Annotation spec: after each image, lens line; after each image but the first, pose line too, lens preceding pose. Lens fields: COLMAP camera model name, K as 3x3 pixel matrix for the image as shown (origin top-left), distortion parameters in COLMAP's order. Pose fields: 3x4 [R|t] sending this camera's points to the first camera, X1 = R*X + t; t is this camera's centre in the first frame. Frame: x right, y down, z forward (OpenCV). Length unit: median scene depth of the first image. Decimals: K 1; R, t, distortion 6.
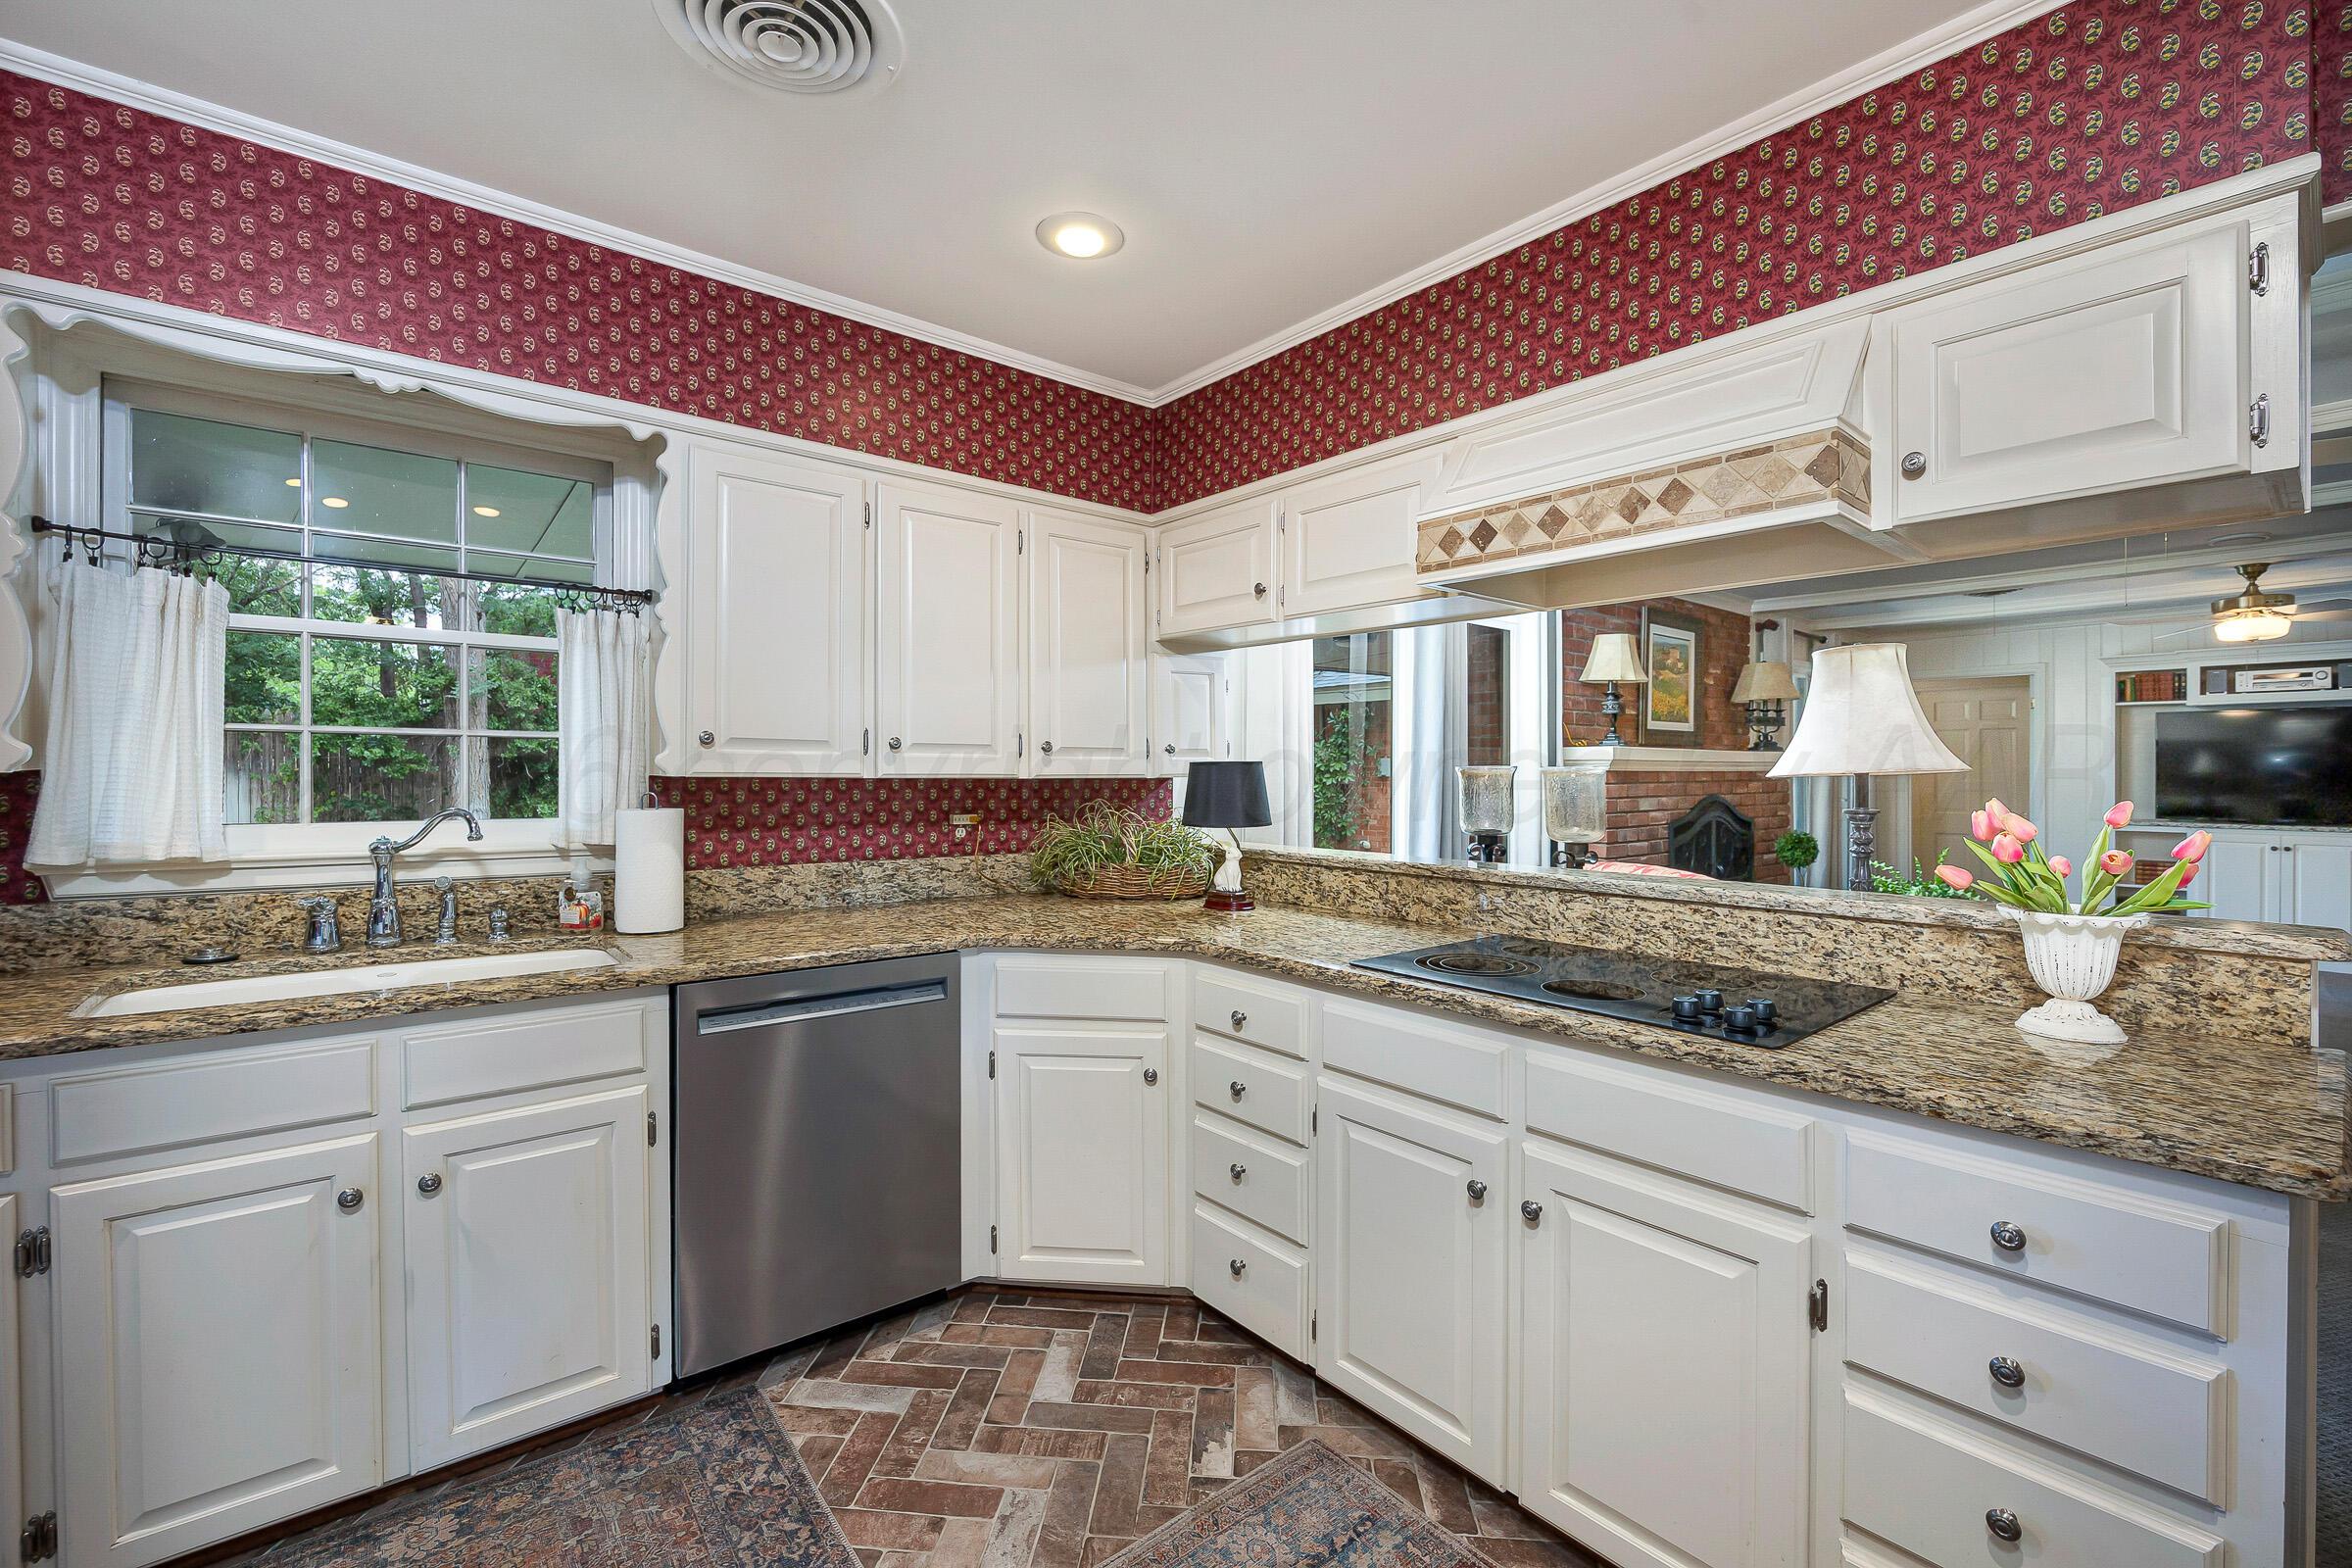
lens RADIAL K [[982.0, 0, 1165.2], [0, 982.0, 774.1], [0, 0, 1]] dist [-0.016428, 0.001078]
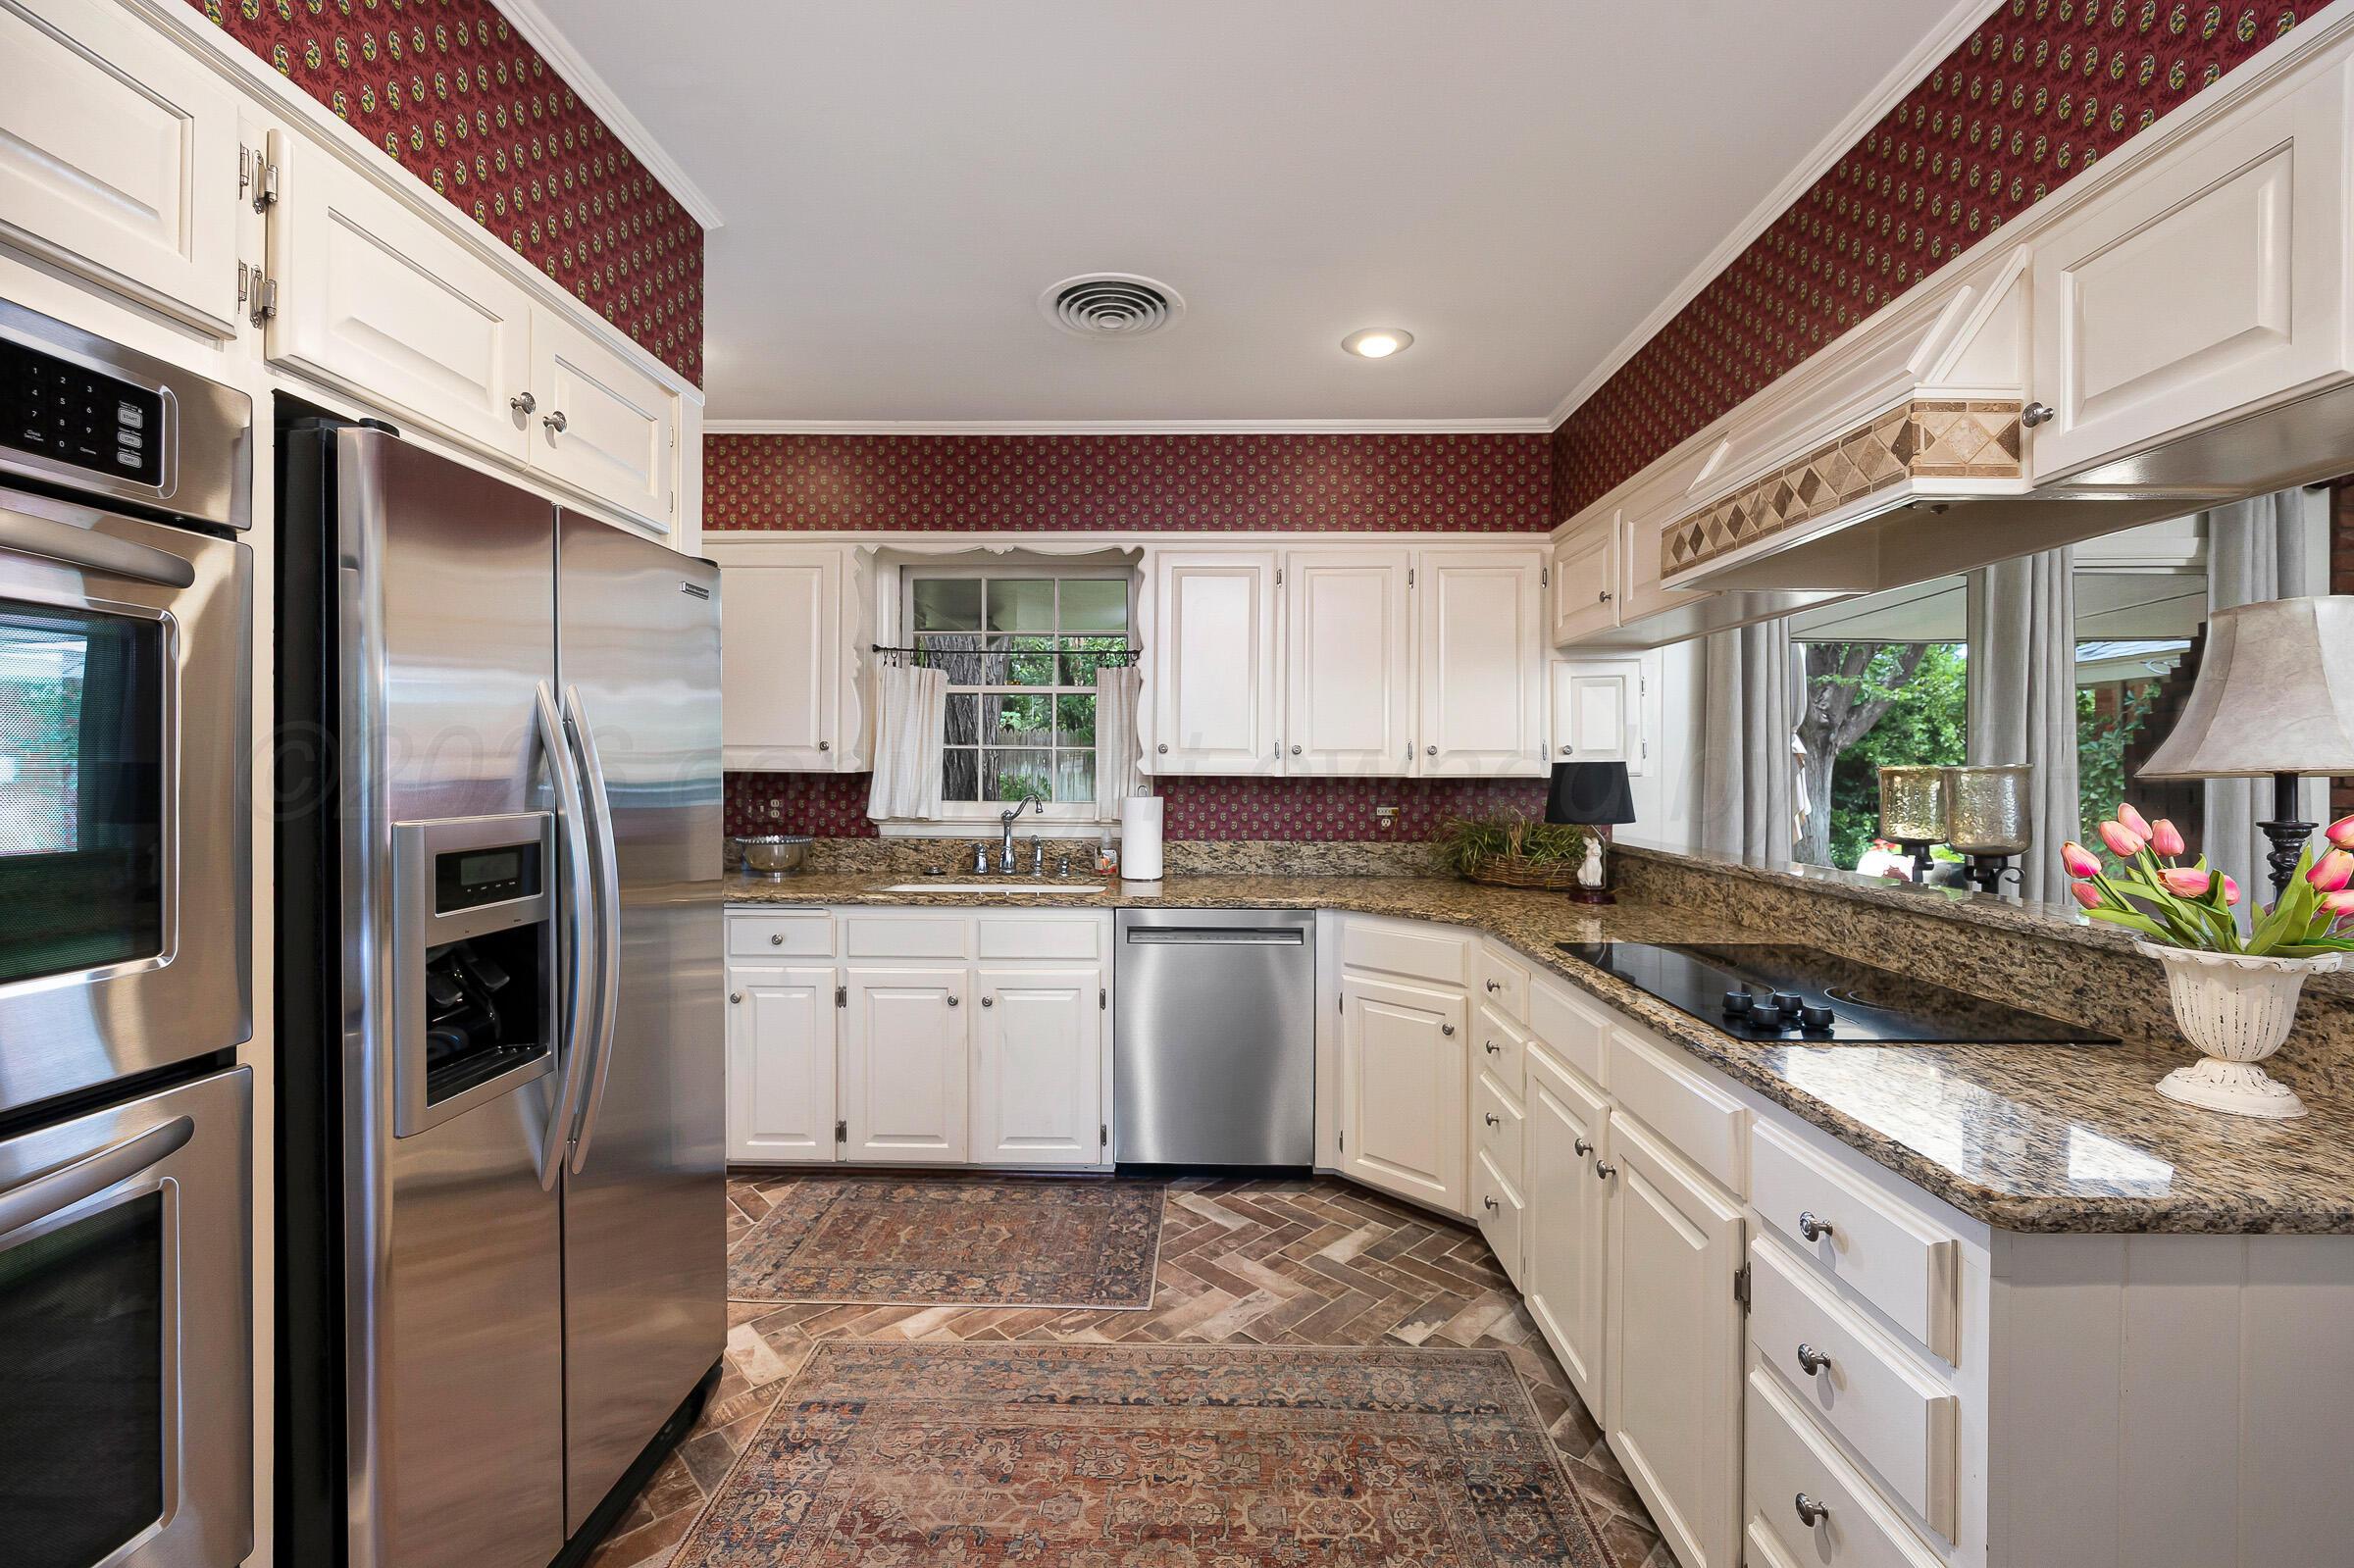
lens RADIAL K [[982.7, 0, 1165.4], [0, 982.7, 771.8], [0, 0, 1]] dist [-0.016428, 0.001078]
pose [[0.750870, -0.000674, -0.660450, 0.555904], [-0.000461, 0.999999, -0.001545, -0.000600], [0.660450, 0.001465, 0.750869, -0.117778]]
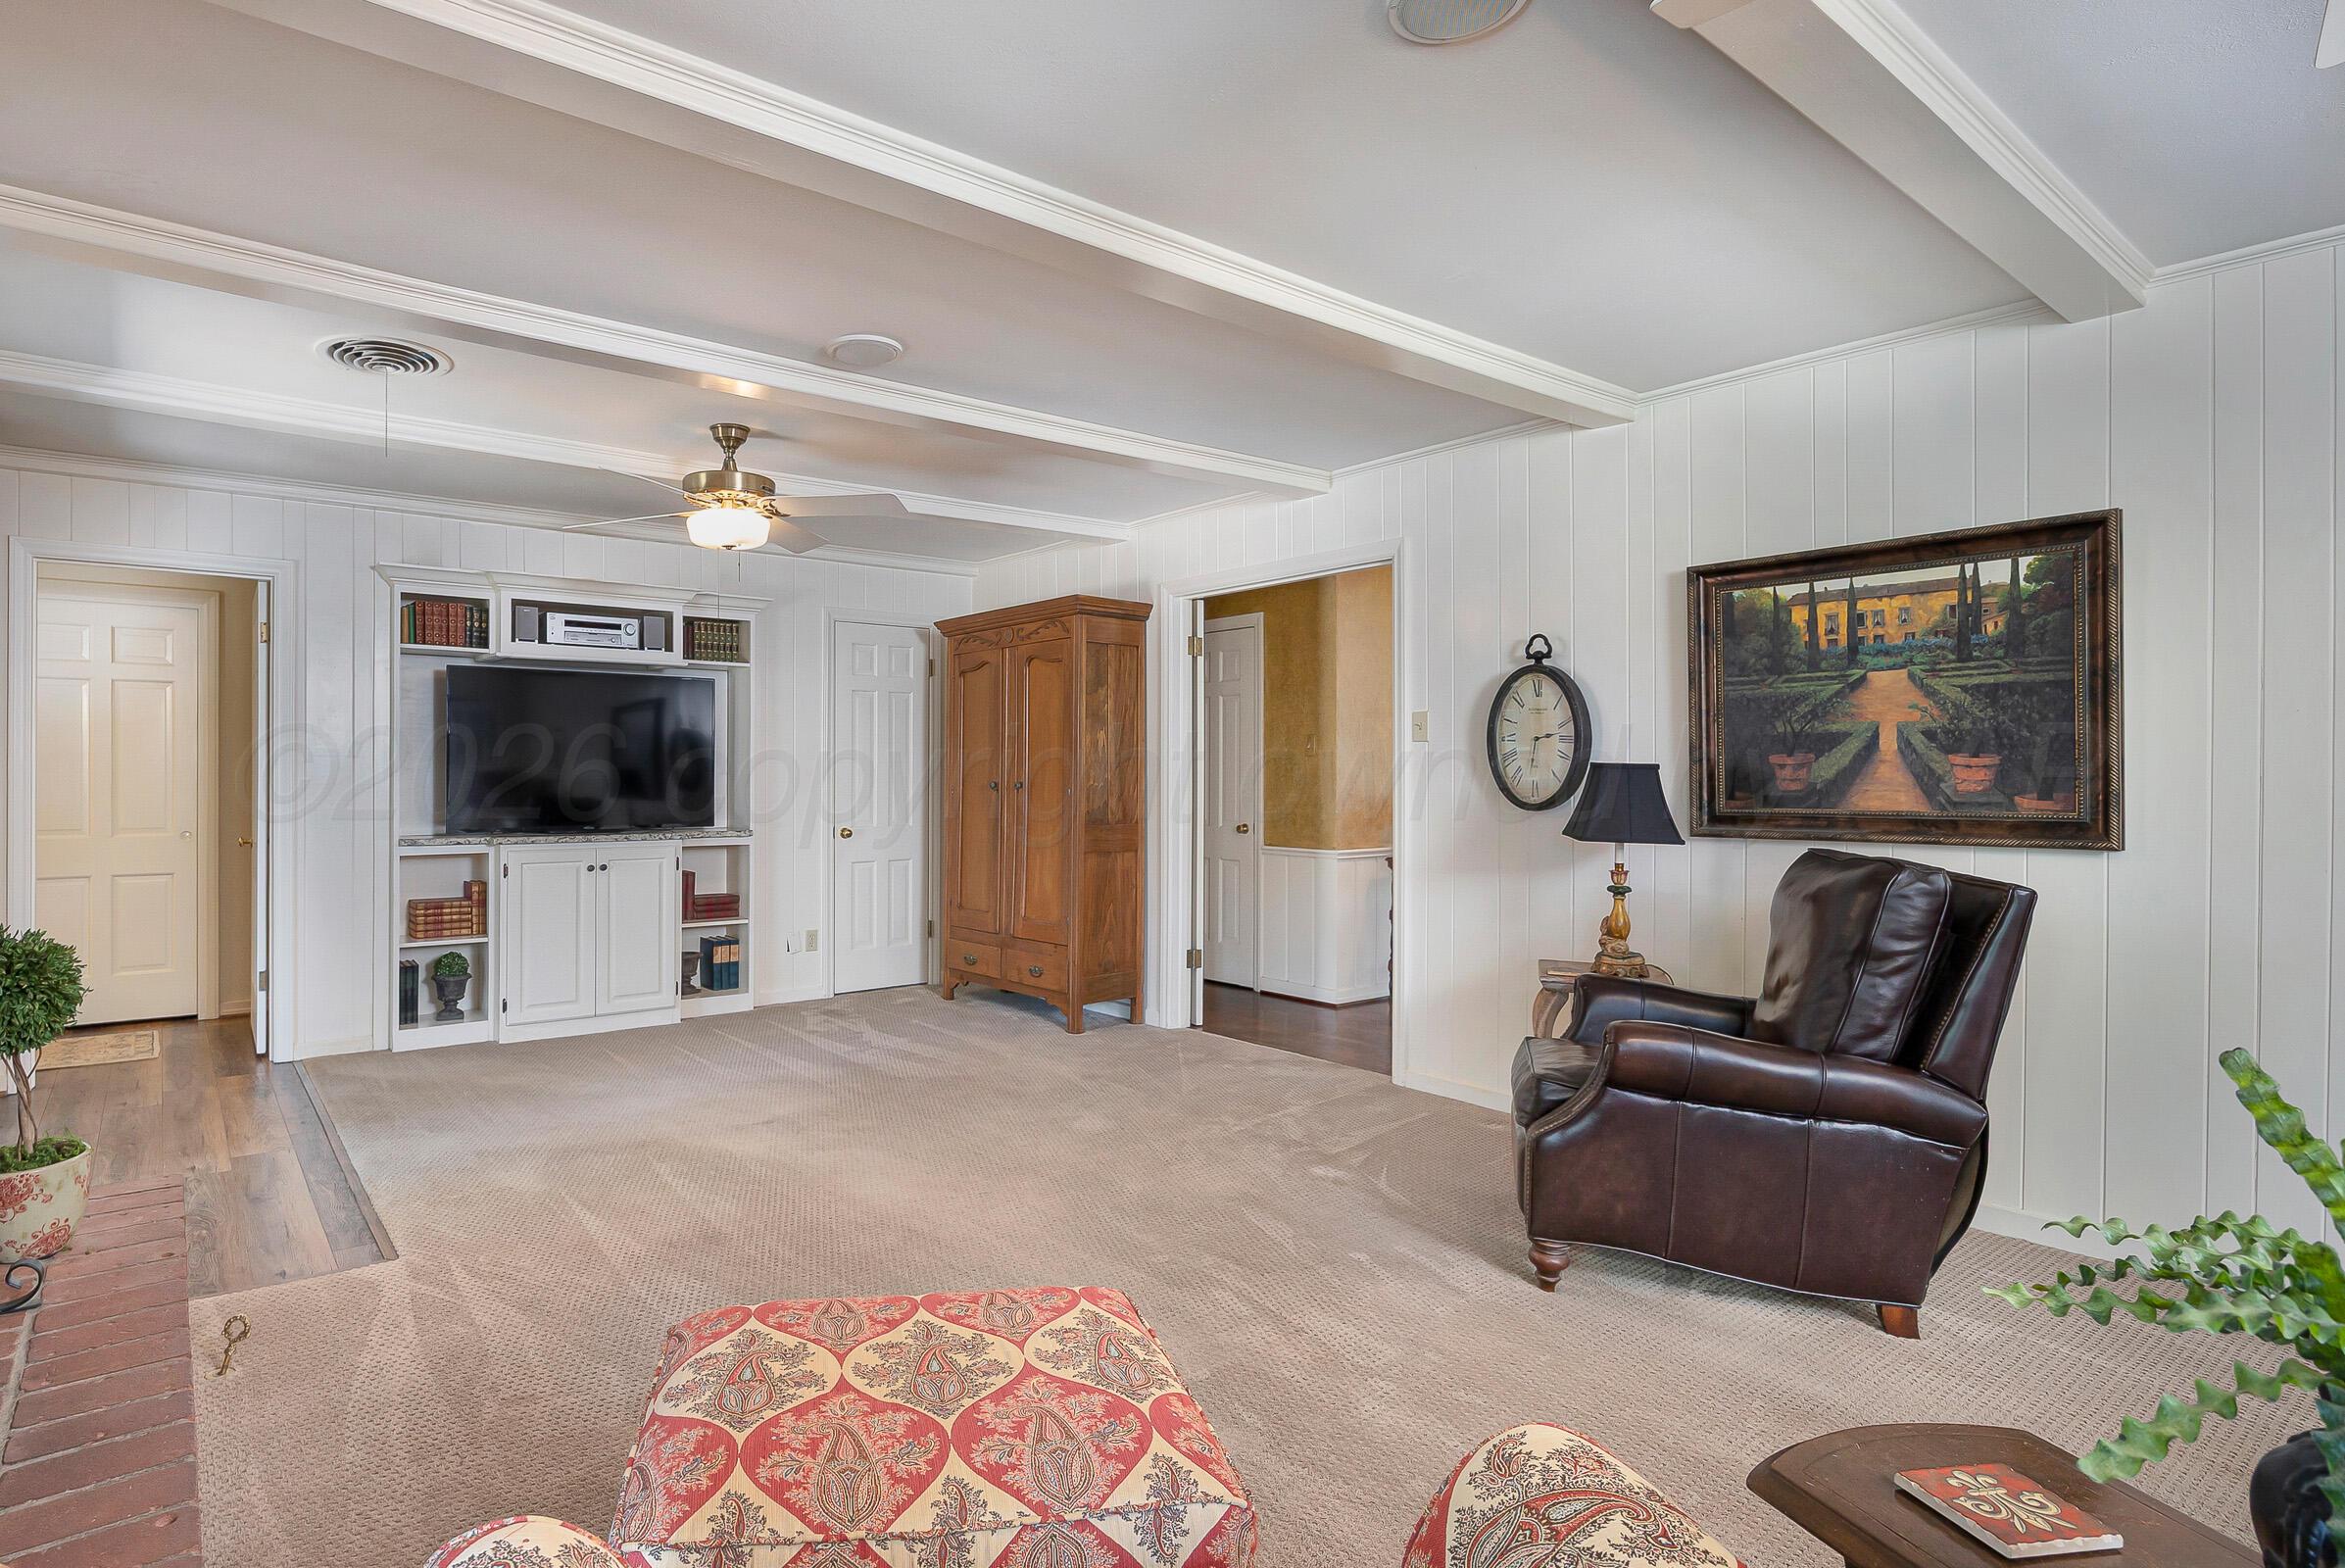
lens RADIAL K [[1248.8, 0, 1093.7], [0, 1248.8, 777.2], [0, 0, 1]] dist [-0.022992, -0.000060]
pose [[0.029968, -0.005532, 0.999536, 0.776473], [0.004817, 0.999974, 0.005390, 0.024414], [-0.999539, 0.004653, 0.029994, 1.872989]]
